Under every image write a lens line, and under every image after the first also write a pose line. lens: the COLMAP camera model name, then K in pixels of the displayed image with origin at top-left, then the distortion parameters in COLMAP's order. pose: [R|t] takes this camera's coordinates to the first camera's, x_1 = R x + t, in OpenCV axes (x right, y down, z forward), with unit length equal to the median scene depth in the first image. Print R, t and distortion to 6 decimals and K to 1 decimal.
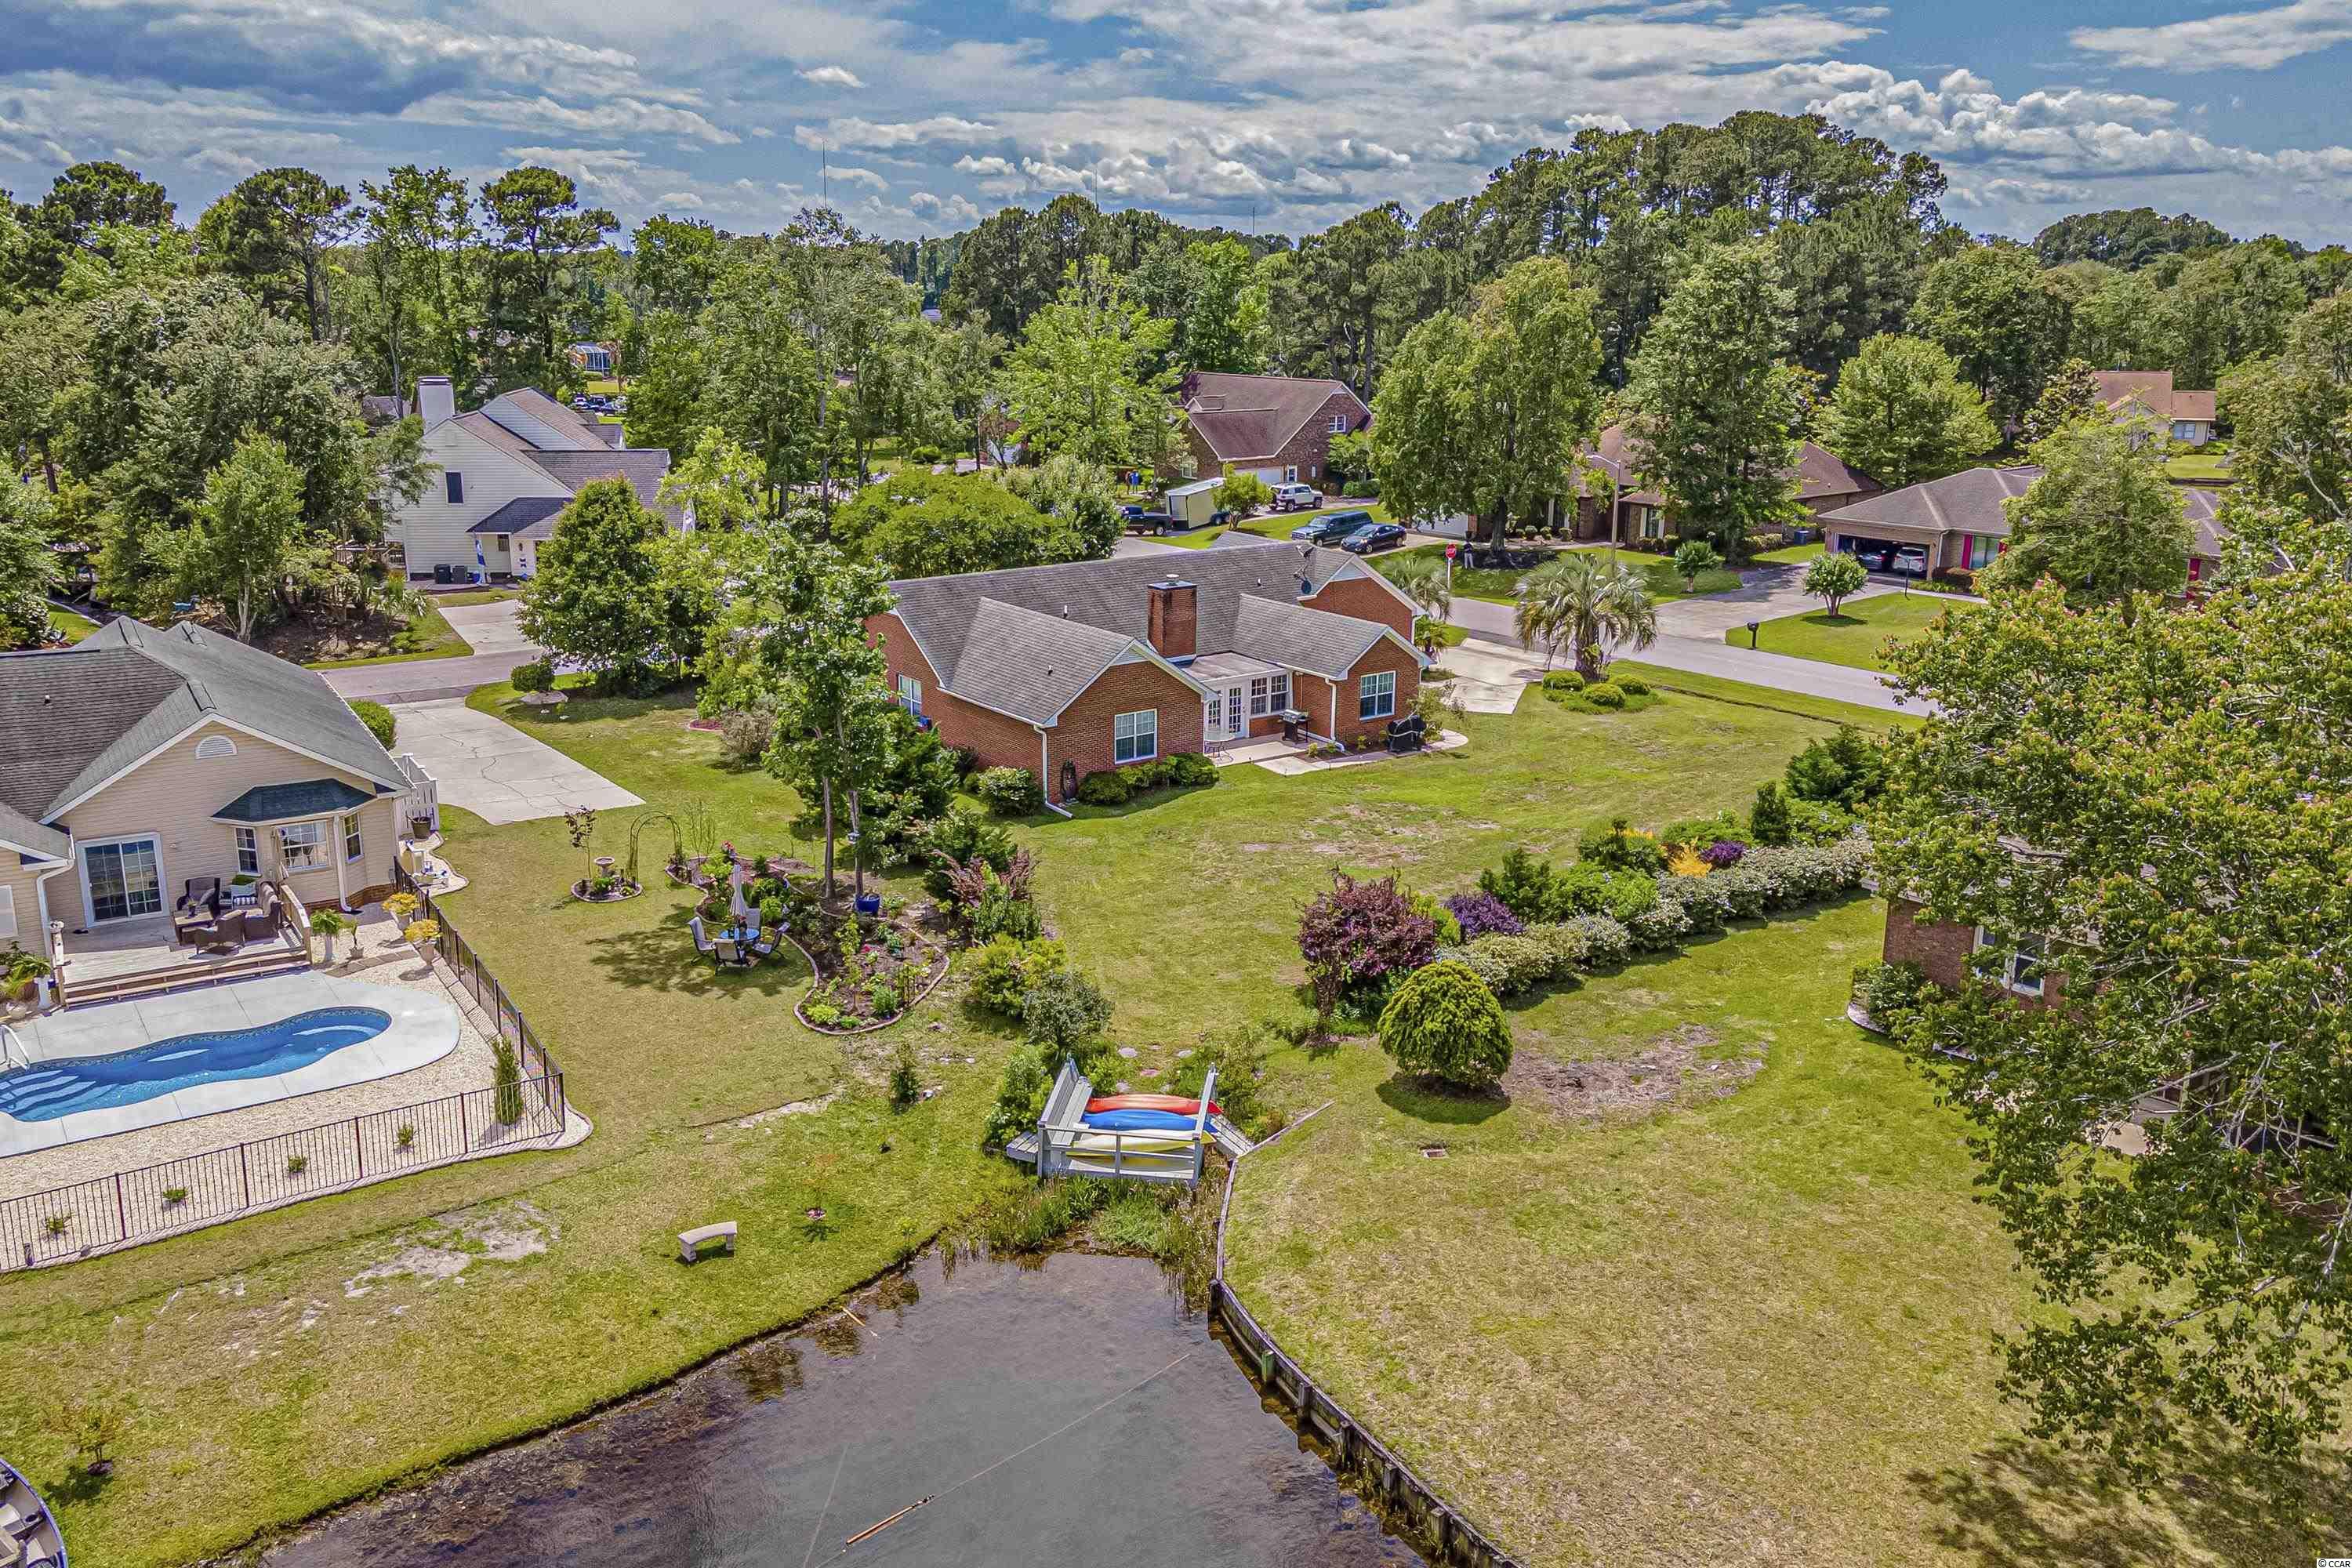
lens RADIAL K [[1731.5, 0, 1176.0], [0, 1731.5, 784.0], [0, 0, 1]] dist [0.029972, 0.003376]
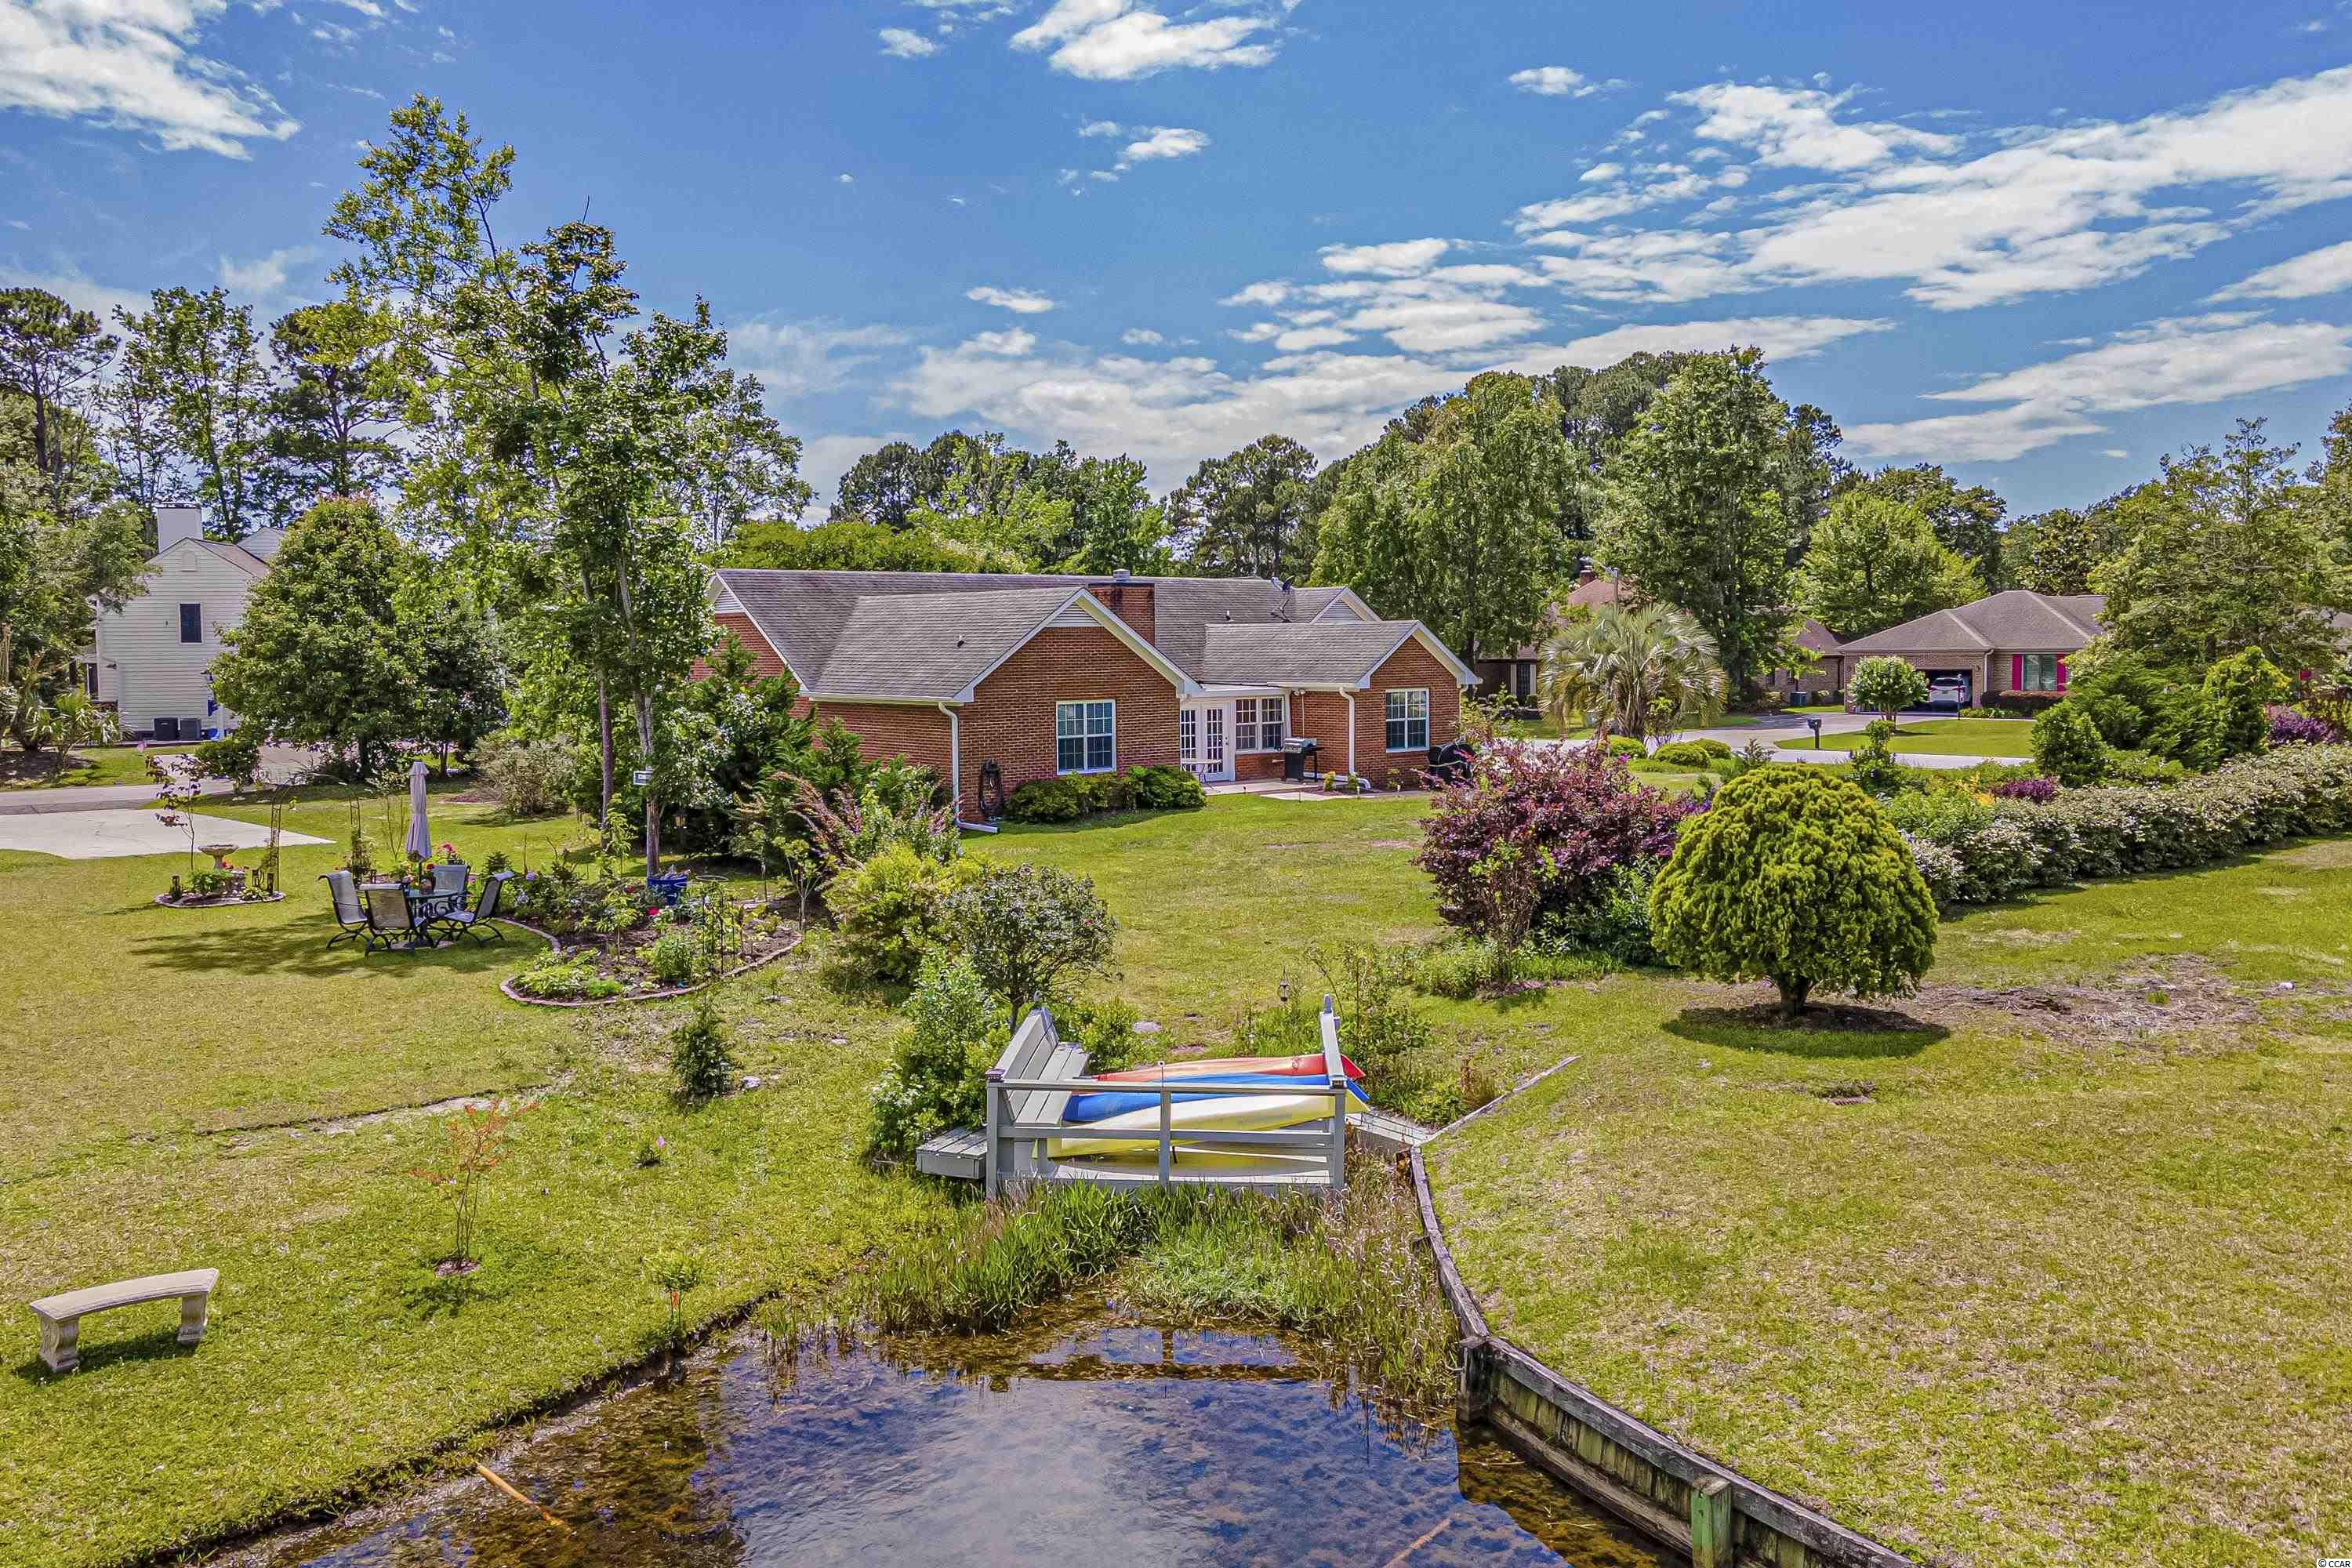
lens RADIAL K [[1731.5, 0, 1176.0], [0, 1731.5, 784.0], [0, 0, 1]] dist [0.029972, 0.003376]
pose [[0.997184, -0.020283, 0.072202, -0.048840], [0.034557, 0.978706, -0.202336, 0.170412], [-0.066561, 0.204261, 0.976651, 0.424730]]
